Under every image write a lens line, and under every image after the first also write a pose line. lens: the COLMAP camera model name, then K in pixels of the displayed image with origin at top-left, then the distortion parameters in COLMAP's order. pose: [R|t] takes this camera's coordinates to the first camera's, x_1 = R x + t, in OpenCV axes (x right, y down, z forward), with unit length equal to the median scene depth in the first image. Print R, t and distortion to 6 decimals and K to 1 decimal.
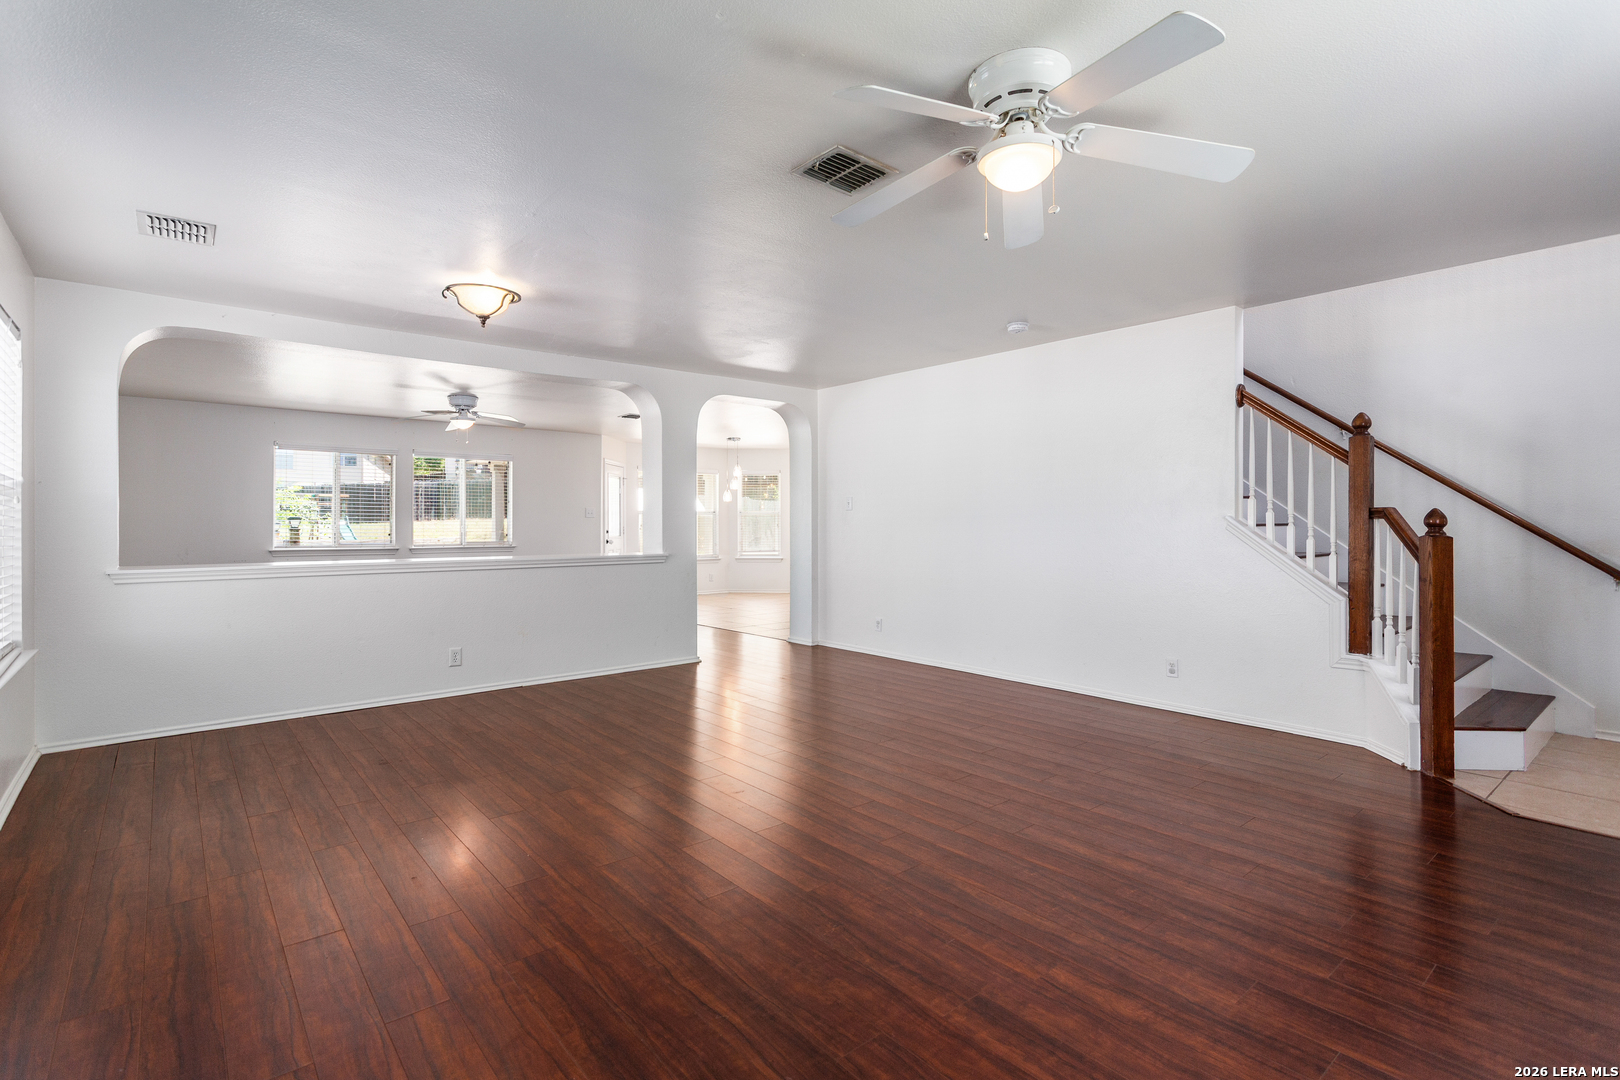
lens RADIAL K [[761.8, 0, 805.1], [0, 761.8, 530.8], [0, 0, 1]] dist [0.002523, 0.003116]
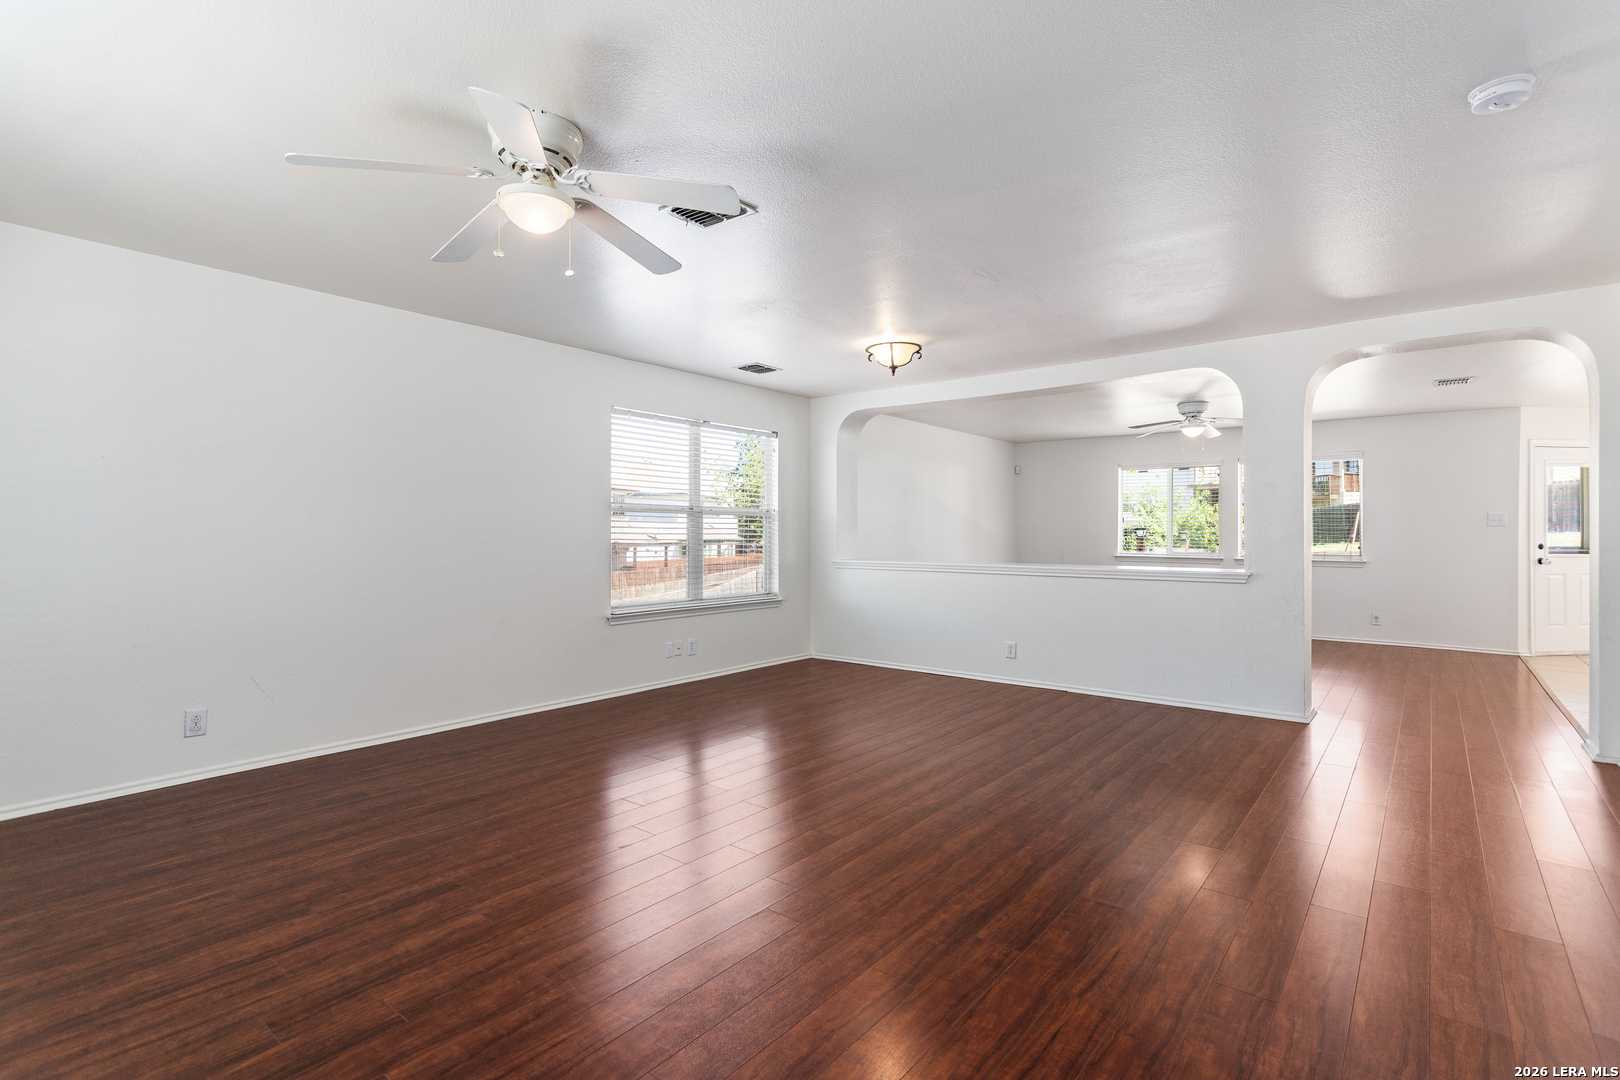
lens RADIAL K [[761.8, 0, 809.6], [0, 761.8, 541.8], [0, 0, 1]] dist [0.002523, 0.003116]
pose [[0.190588, 0.012816, -0.981586, 0.801498], [-0.011972, 0.999871, 0.010730, -0.006684], [0.981597, 0.009707, 0.190717, 0.652181]]
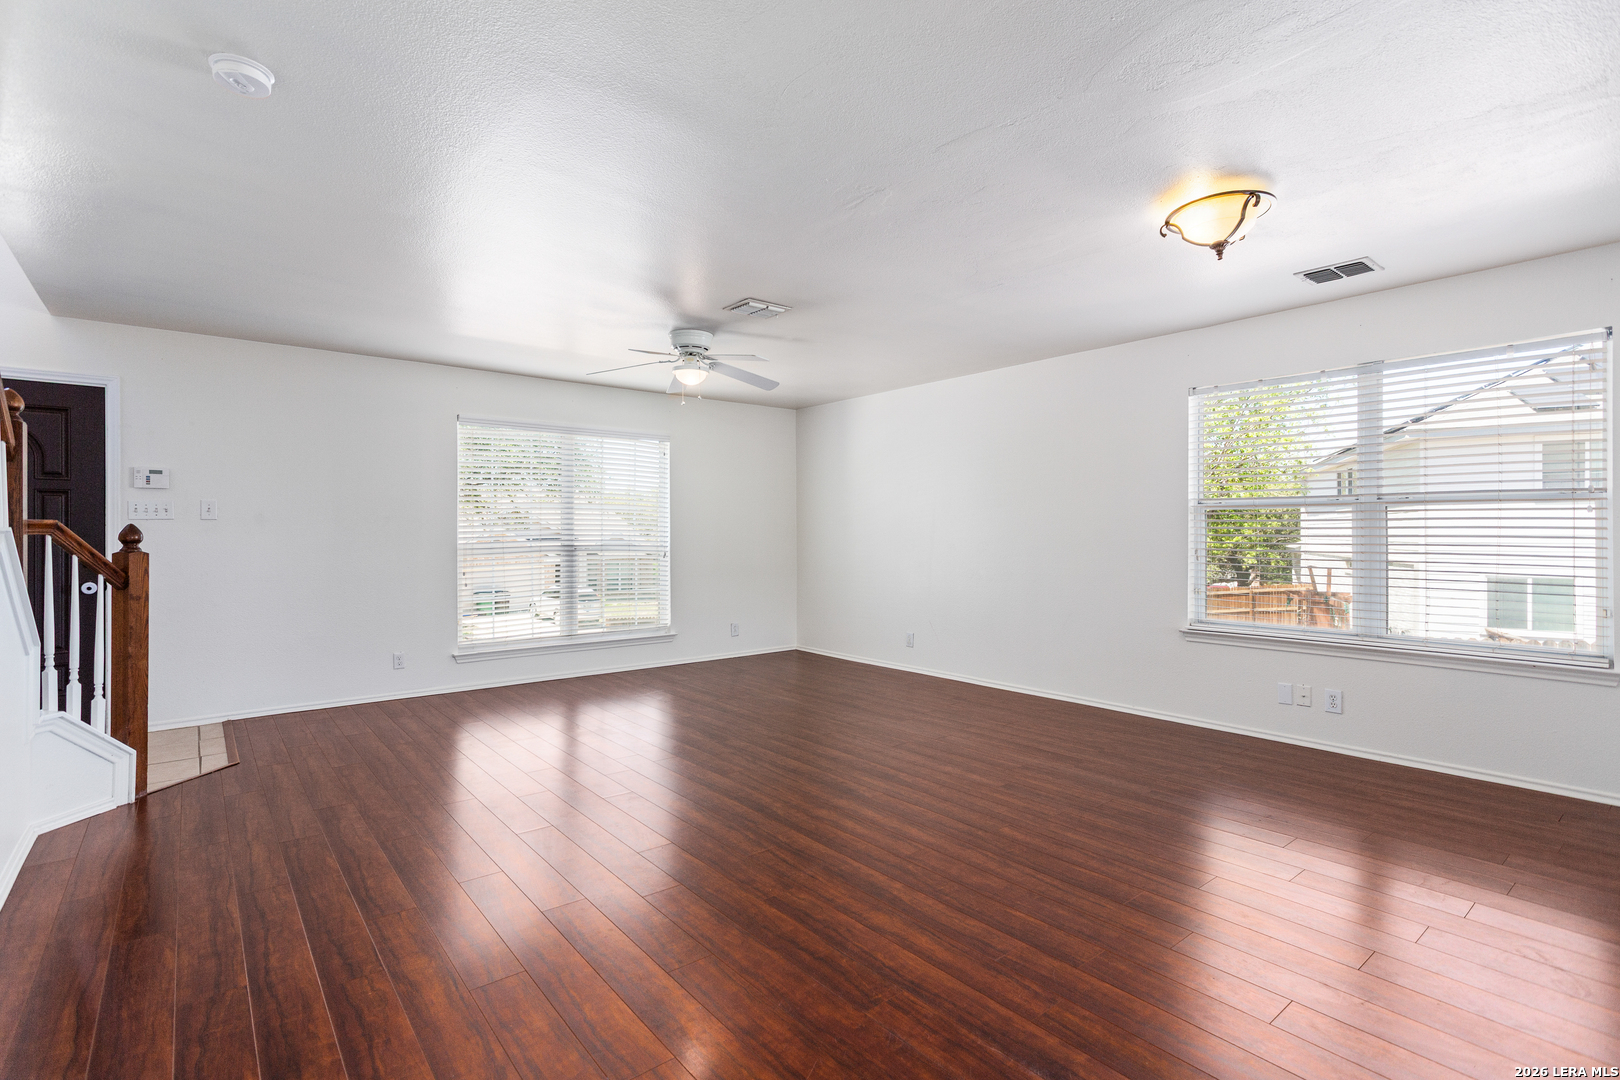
lens RADIAL K [[761.8, 0, 811.8], [0, 761.8, 534.6], [0, 0, 1]] dist [0.002523, 0.003116]
pose [[-0.999957, 0.003935, 0.008397, -0.048343], [0.004054, 0.999891, 0.014164, -0.023680], [-0.008340, 0.014197, -0.999864, 1.781599]]
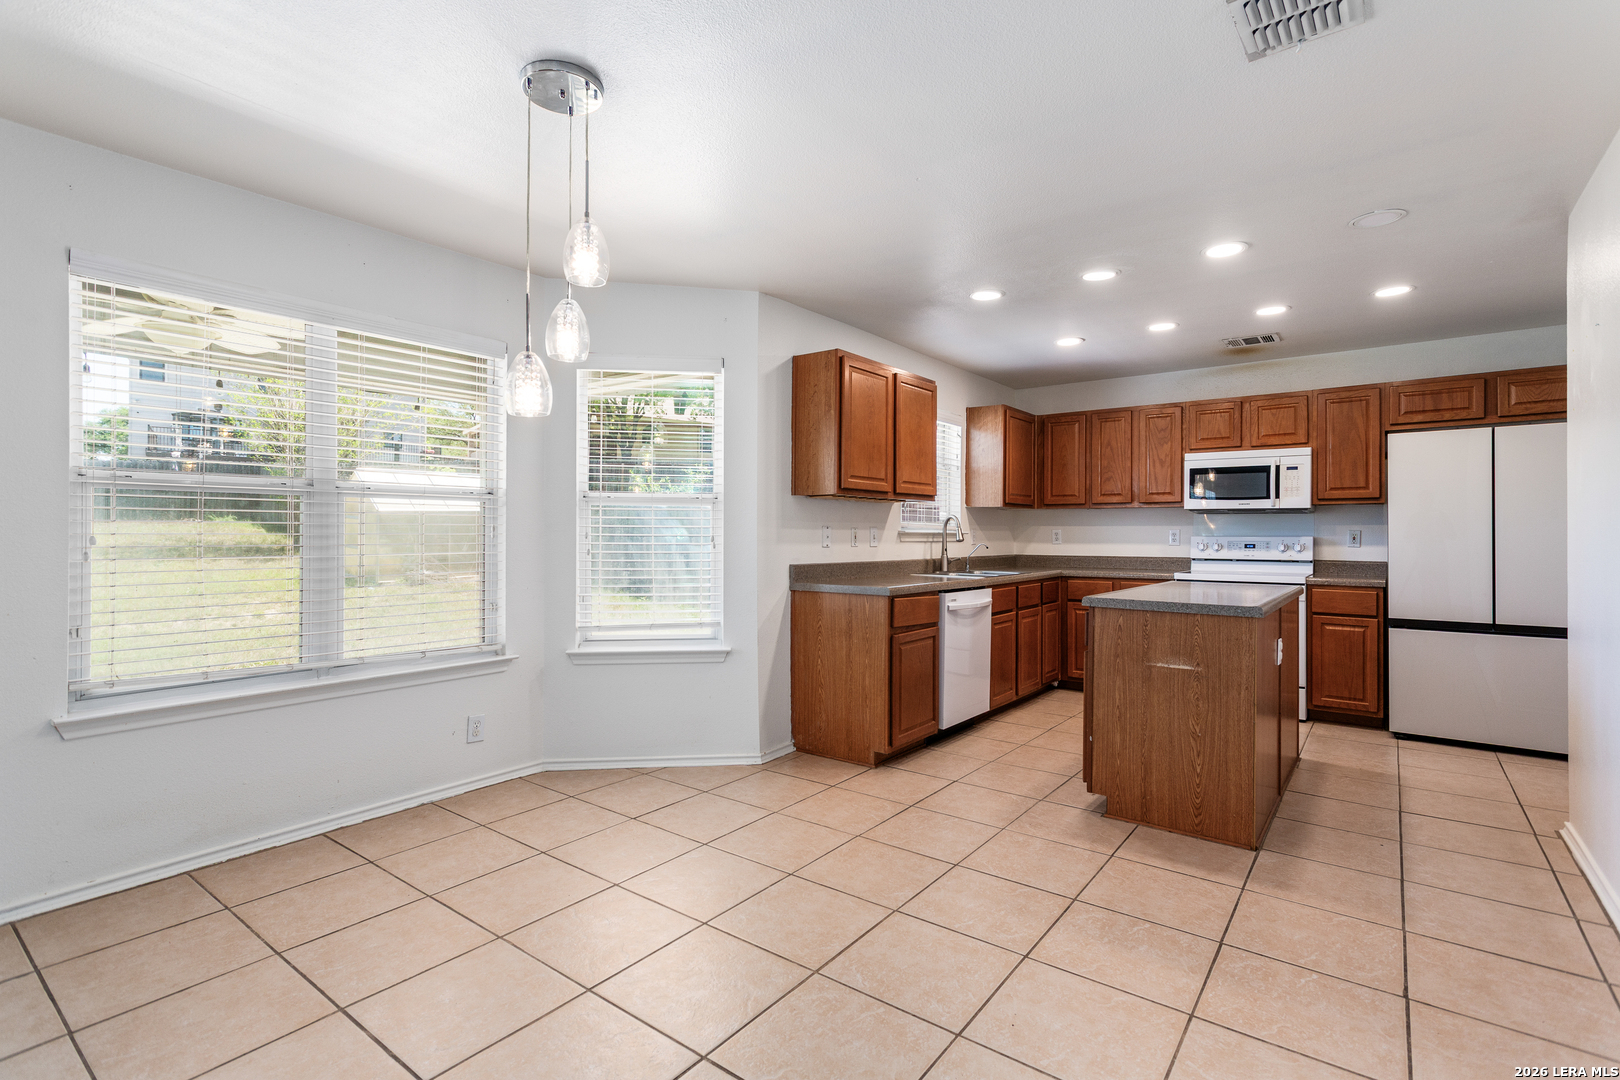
lens RADIAL K [[761.8, 0, 808.0], [0, 761.8, 530.8], [0, 0, 1]] dist [0.002523, 0.003116]
pose [[0.975155, 0.007535, 0.221394, -0.220797], [-0.005086, 0.999919, -0.011629, -0.024135], [-0.221464, 0.010214, 0.975115, 2.327709]]
